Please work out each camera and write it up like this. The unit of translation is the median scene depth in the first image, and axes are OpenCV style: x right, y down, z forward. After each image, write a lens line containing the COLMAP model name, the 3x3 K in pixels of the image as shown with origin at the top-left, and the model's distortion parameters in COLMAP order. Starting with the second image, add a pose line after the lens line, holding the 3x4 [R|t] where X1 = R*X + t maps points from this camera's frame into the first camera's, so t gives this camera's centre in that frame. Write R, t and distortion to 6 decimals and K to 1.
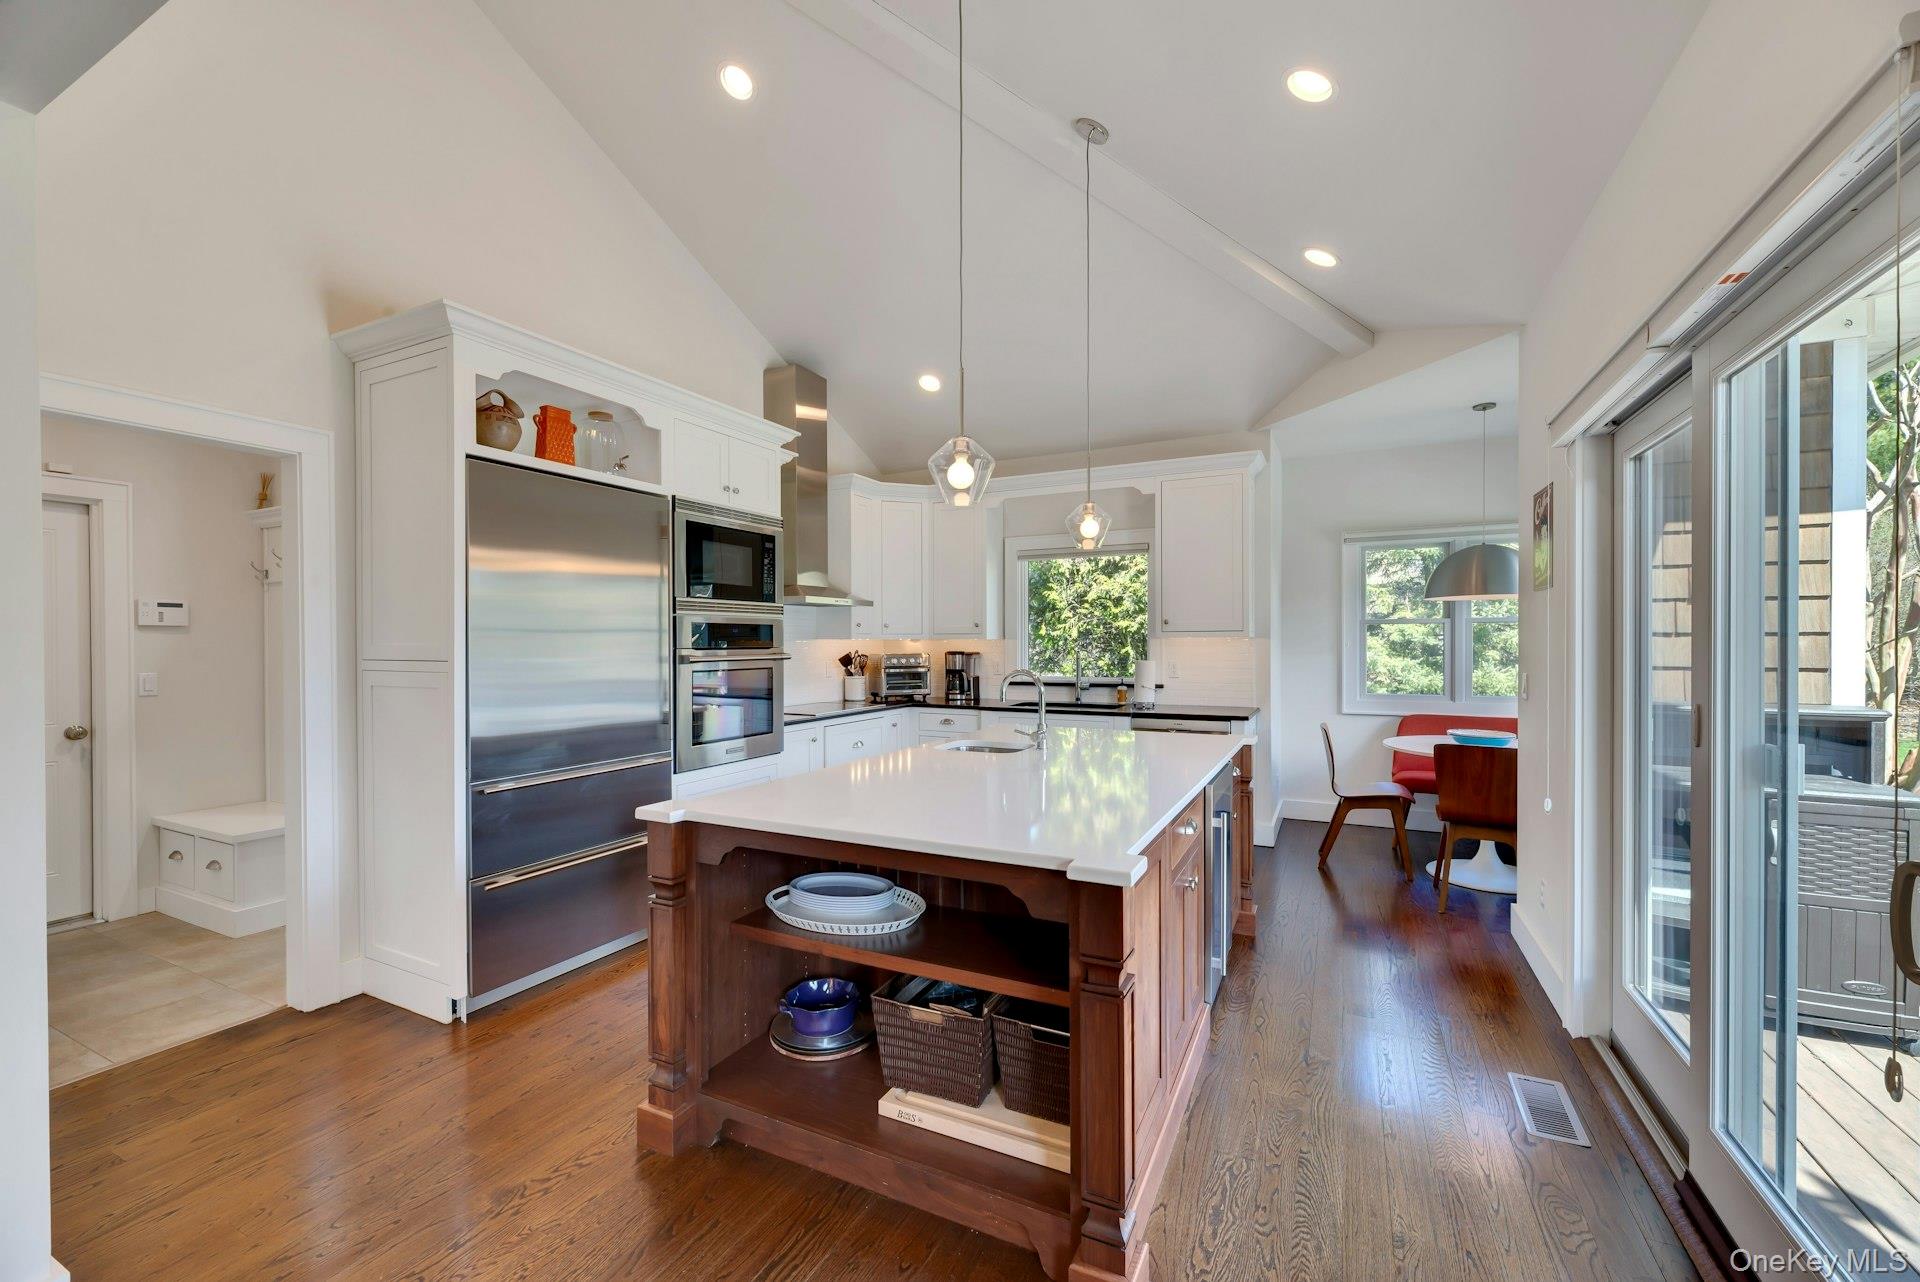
lens RADIAL K [[771.2, 0, 964.6], [0, 771.2, 649.6], [0, 0, 1]] dist [-0.000474, -0.000124]
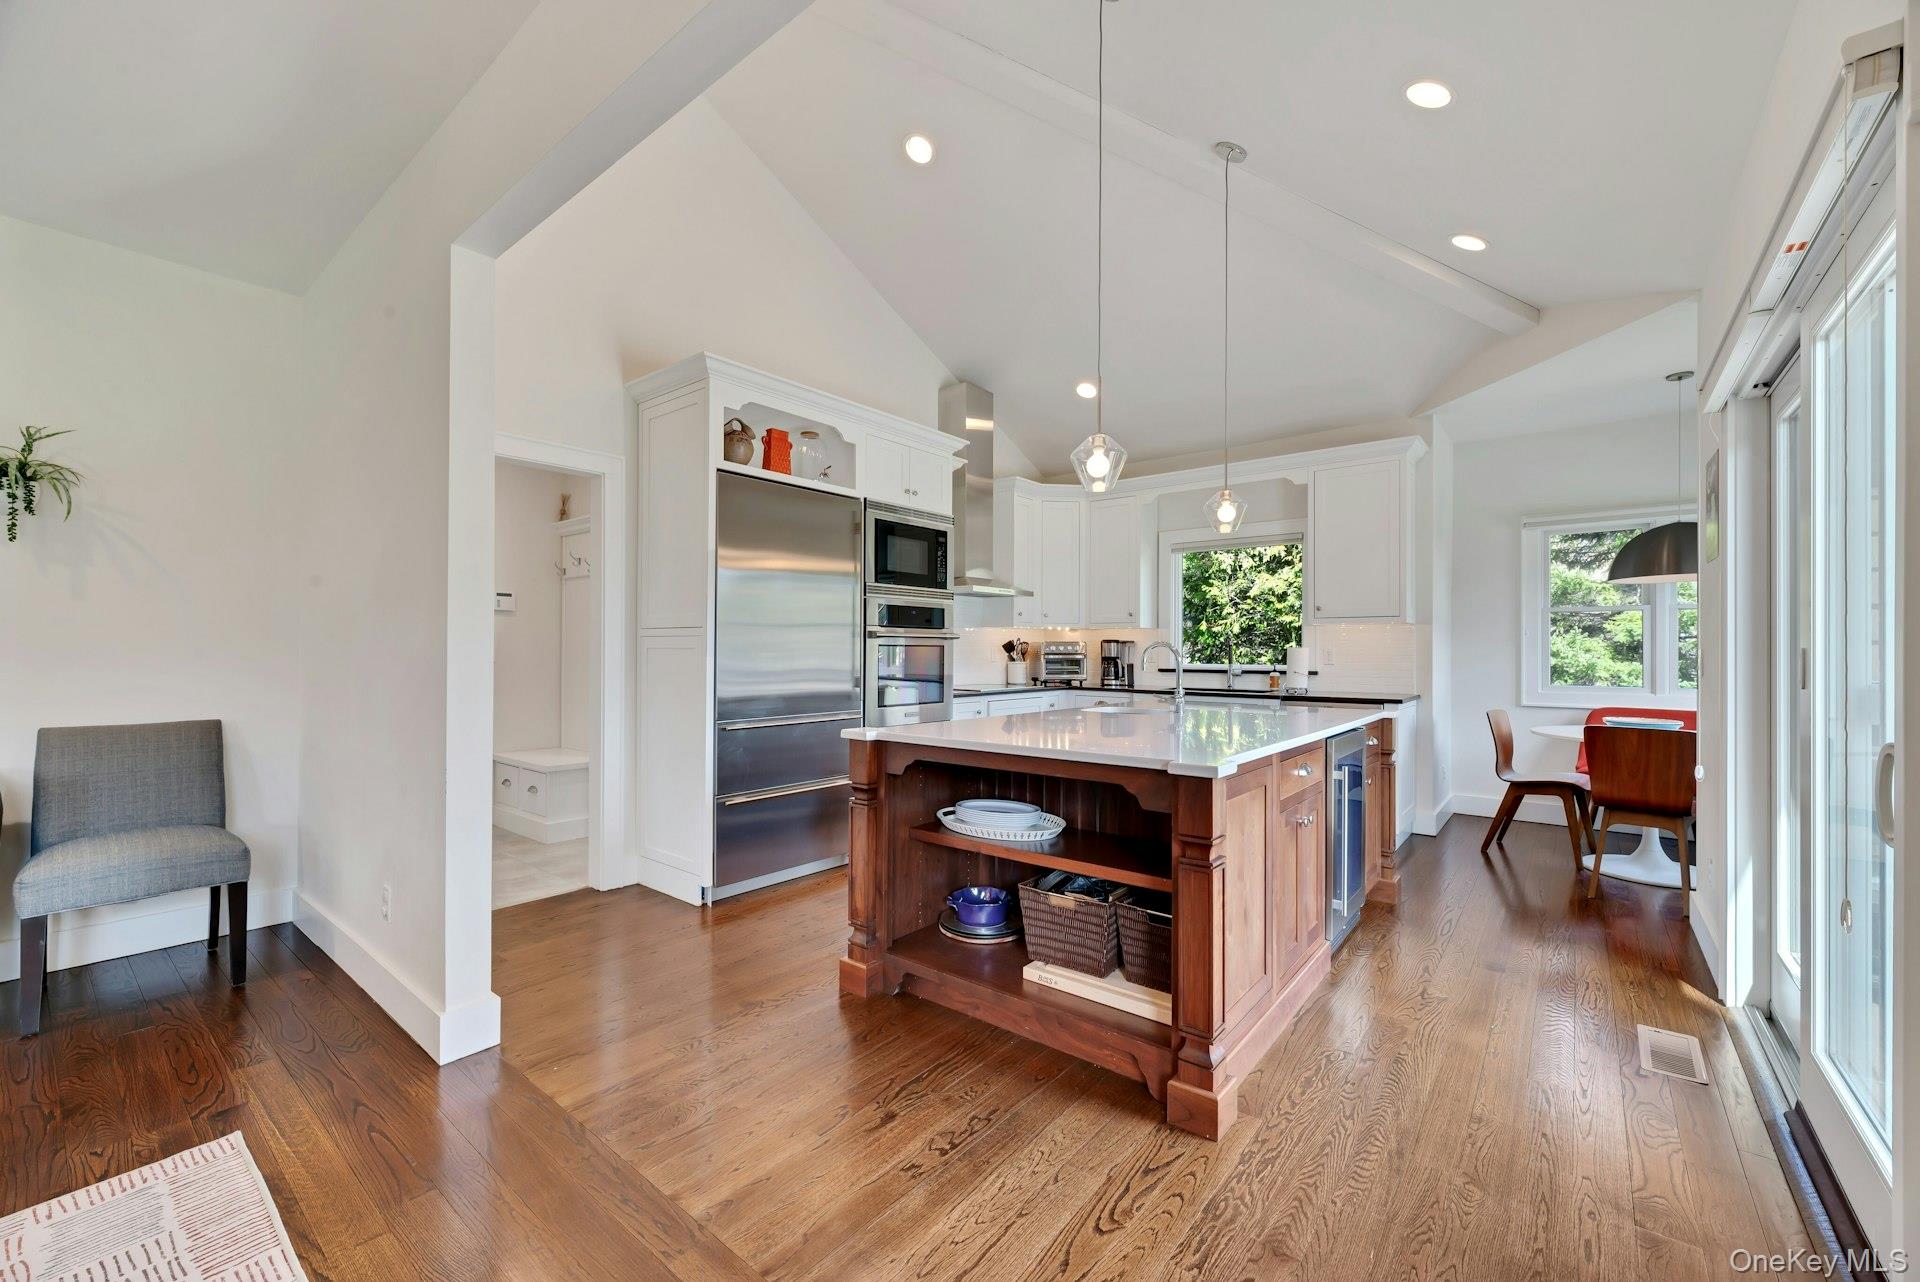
lens RADIAL K [[771.2, 0, 964.6], [0, 771.2, 649.6], [0, 0, 1]] dist [-0.000474, -0.000124]
pose [[0.976475, 0.006386, -0.215534, 0.033831], [-0.008933, 0.999901, -0.010845, 0.047704], [0.215443, 0.012515, 0.976436, -0.134924]]
